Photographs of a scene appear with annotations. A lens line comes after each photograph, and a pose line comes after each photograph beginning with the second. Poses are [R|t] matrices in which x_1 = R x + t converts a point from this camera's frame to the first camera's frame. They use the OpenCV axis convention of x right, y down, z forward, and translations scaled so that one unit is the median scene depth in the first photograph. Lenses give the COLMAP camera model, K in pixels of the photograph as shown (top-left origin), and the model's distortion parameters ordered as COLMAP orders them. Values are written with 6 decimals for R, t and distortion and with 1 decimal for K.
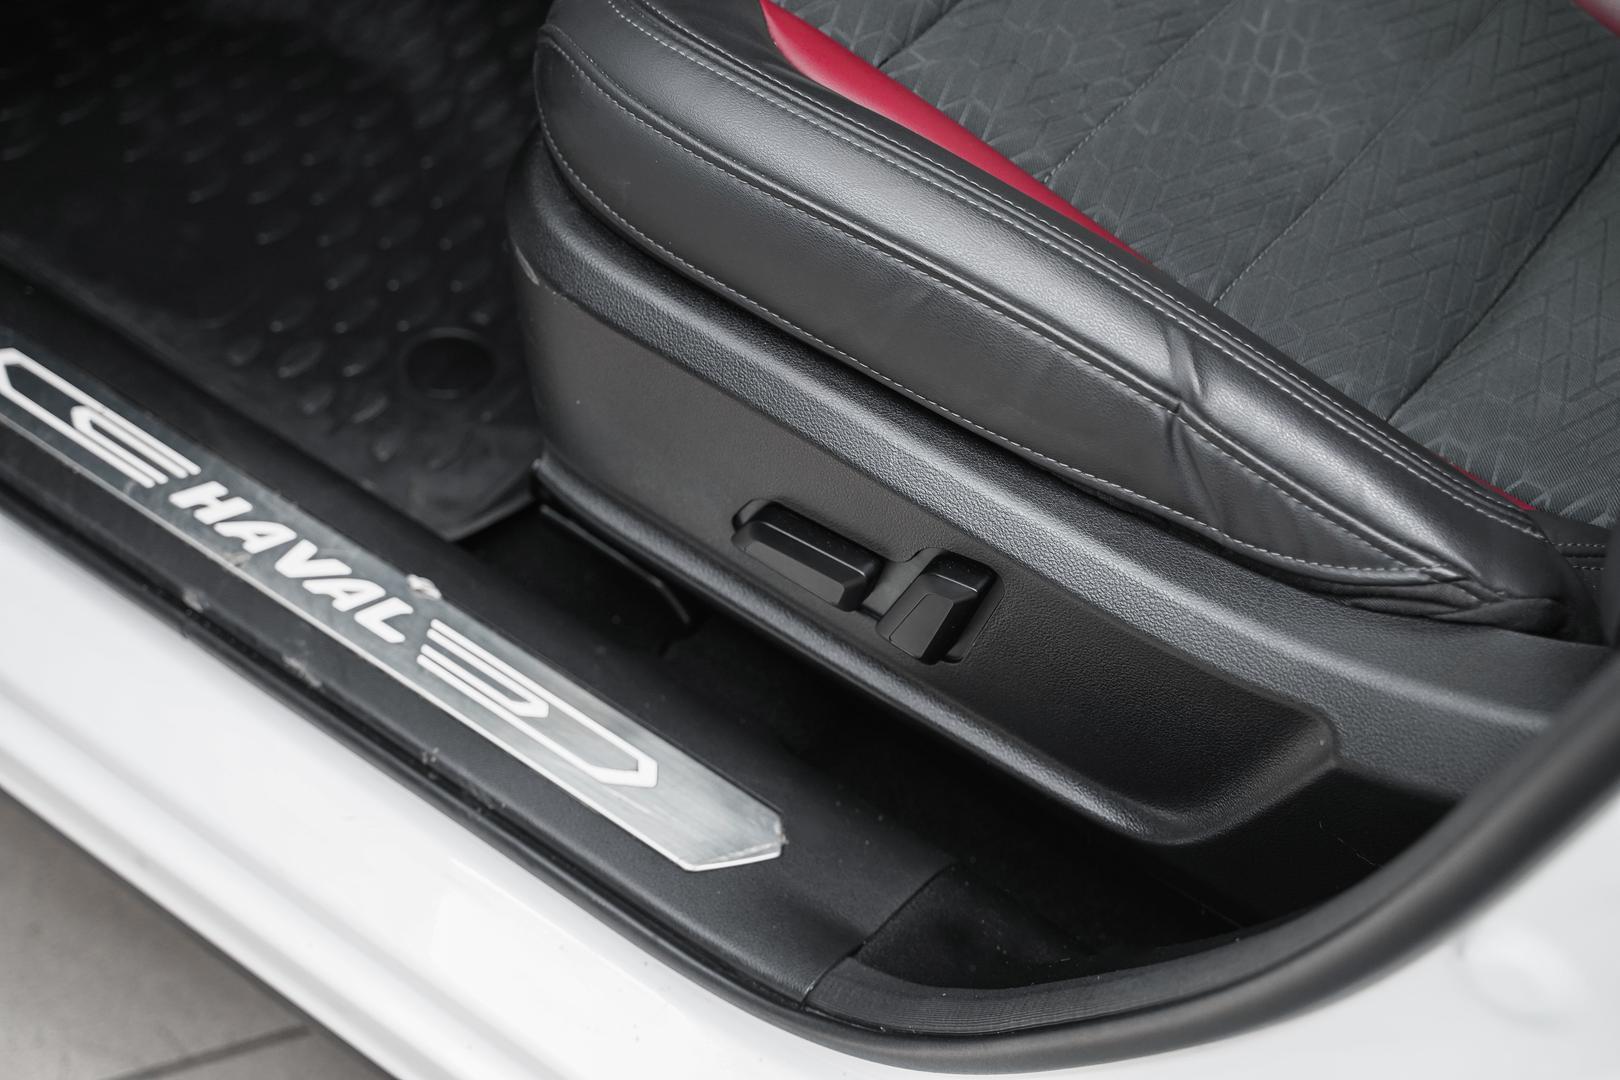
lens RADIAL K [[2349.5, 0, 801.3], [0, 2349.5, 537.0], [0, 0, 1]] dist [-0.000218, 0.000000]
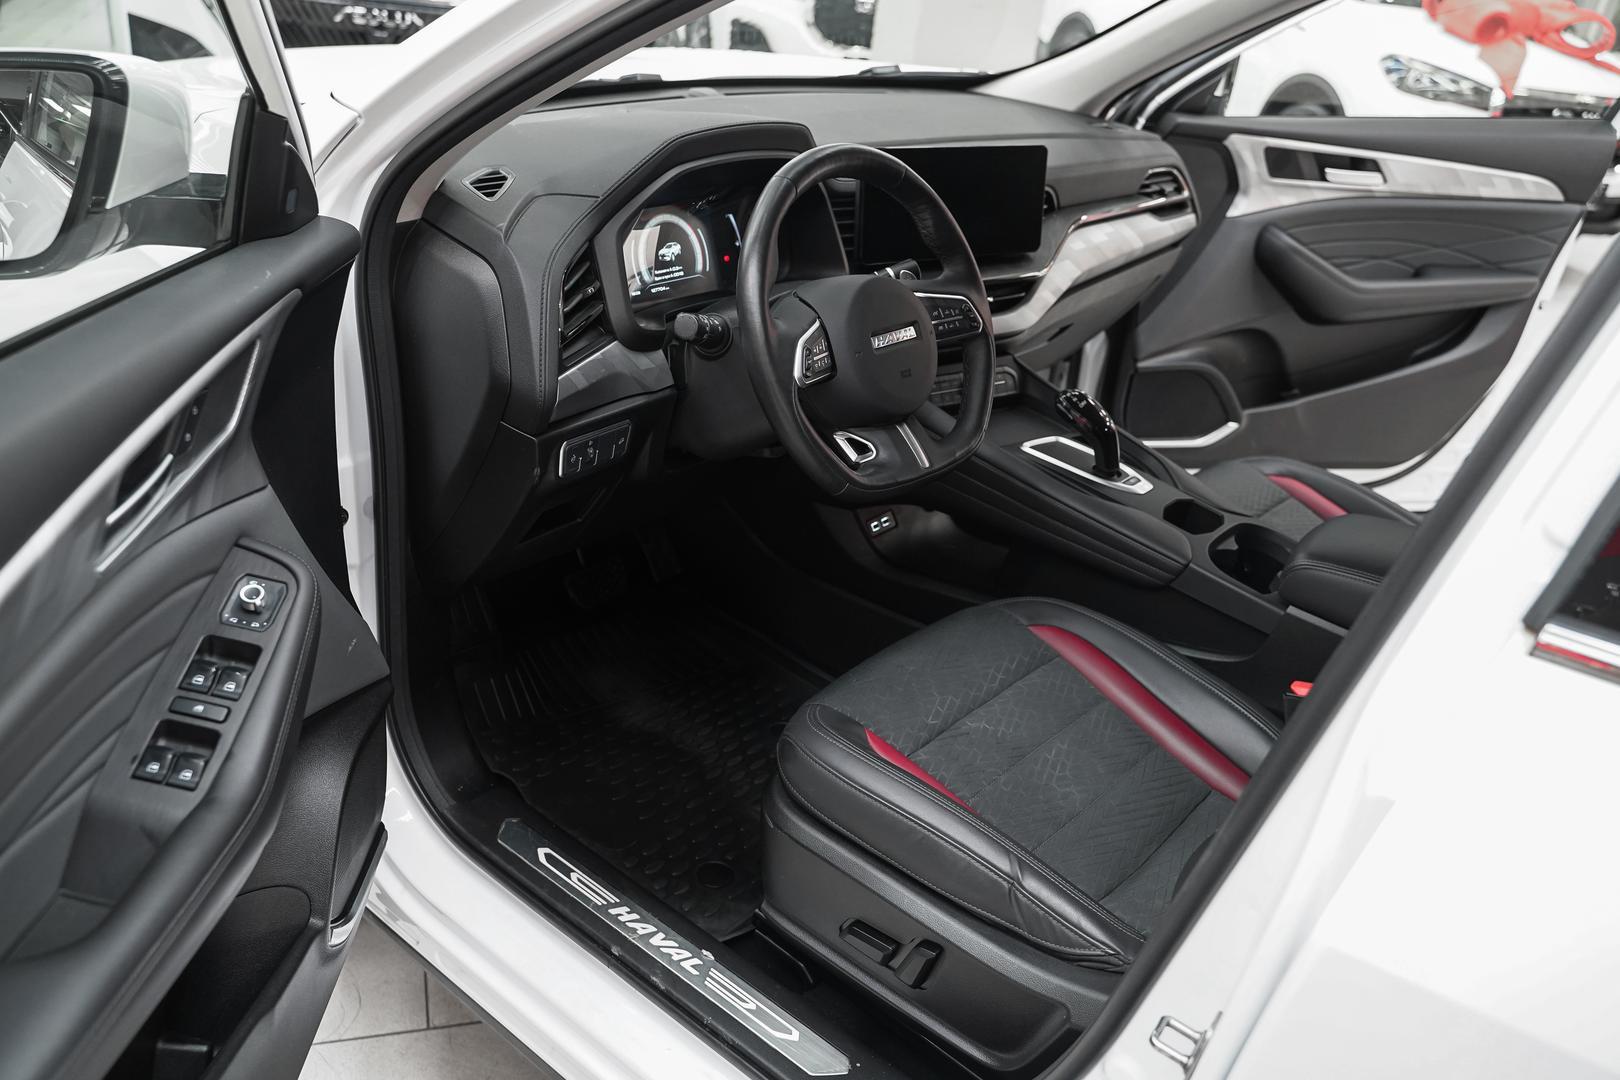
lens RADIAL K [[1351.8, 0, 817.4], [0, 1351.8, 536.8], [0, 0, 1]] dist [-0.012998, 0.023433]
pose [[0.996802, 0.075361, -0.026598, -0.044677], [-0.079775, 0.918432, -0.387451, 0.167070], [-0.004770, 0.388334, 0.921507, -0.495594]]
